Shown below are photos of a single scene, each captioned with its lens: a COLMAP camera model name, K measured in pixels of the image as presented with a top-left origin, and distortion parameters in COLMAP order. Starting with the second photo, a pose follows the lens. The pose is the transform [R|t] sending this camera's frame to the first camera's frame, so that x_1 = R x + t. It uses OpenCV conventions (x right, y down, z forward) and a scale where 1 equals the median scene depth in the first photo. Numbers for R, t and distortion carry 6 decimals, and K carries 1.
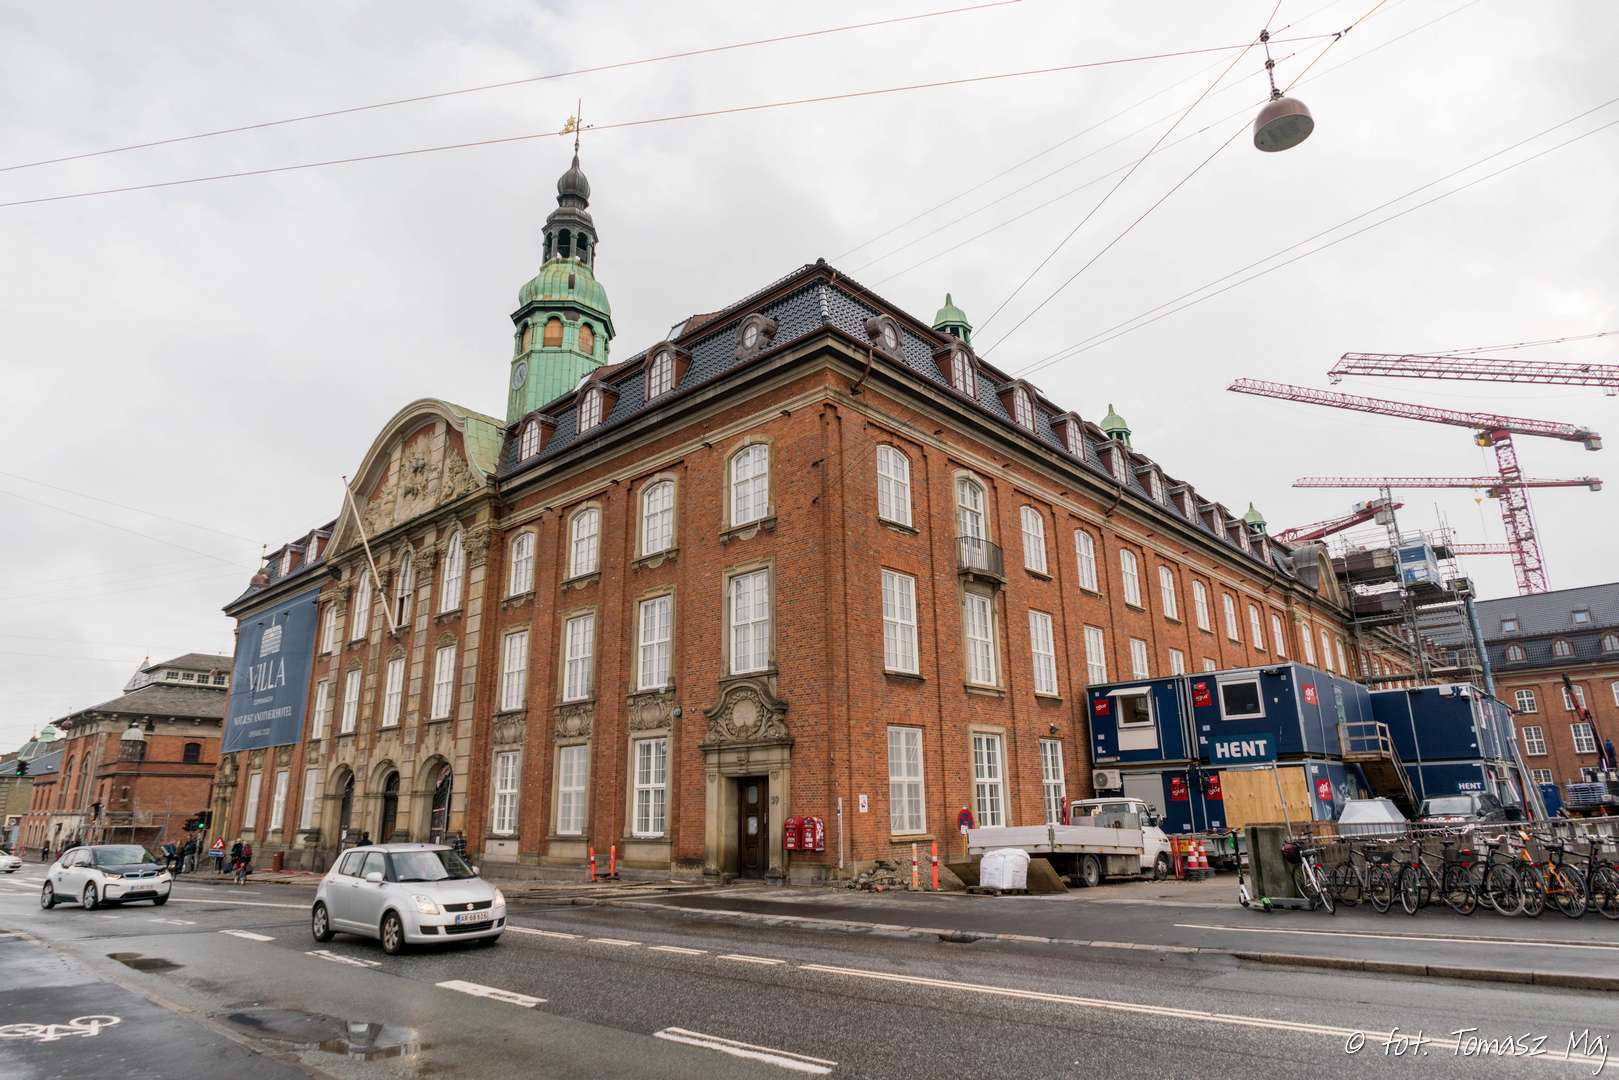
lens RADIAL K [[939.8, 0, 808.7], [0, 939.8, 522.0], [0, 0, 1]] dist [-0.020532, -0.000429]
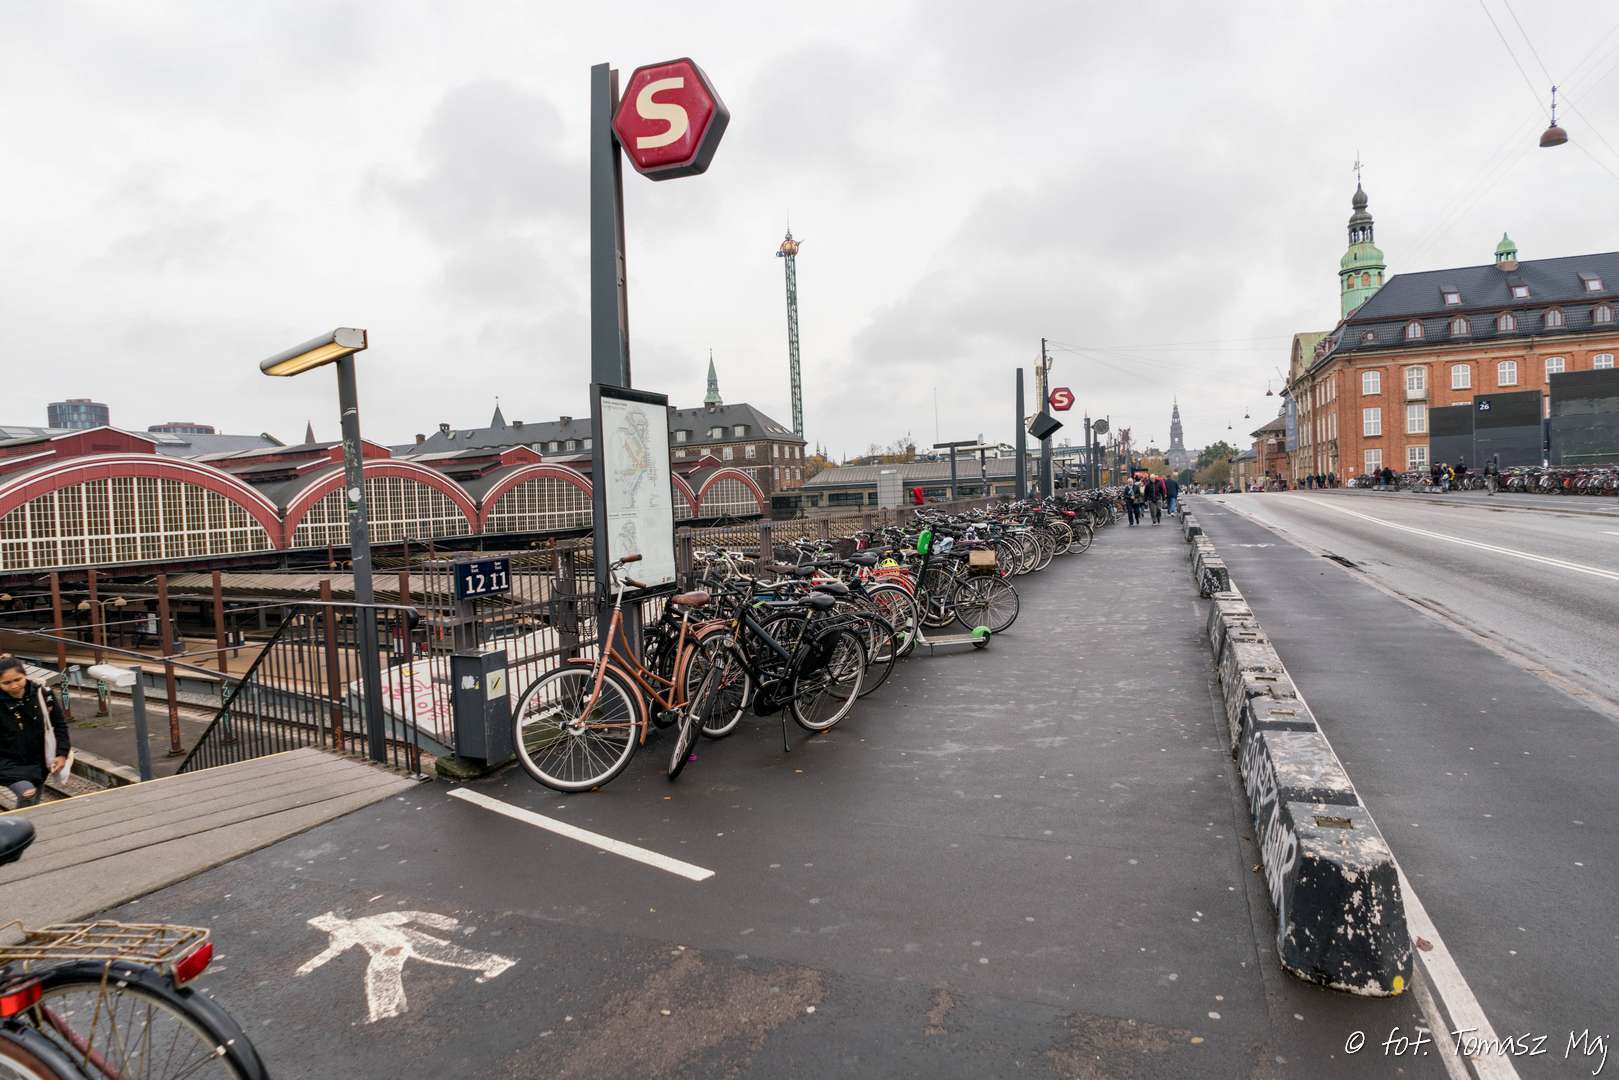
lens RADIAL K [[1001.1, 0, 774.0], [0, 1001.1, 538.0], [0, 0, 1]] dist [-0.022656, -0.000554]
pose [[0.362924, 0.030301, -0.931326, 1.600875], [0.317023, 0.935833, 0.153987, -0.450844], [0.876232, -0.351138, 0.330030, -1.397250]]
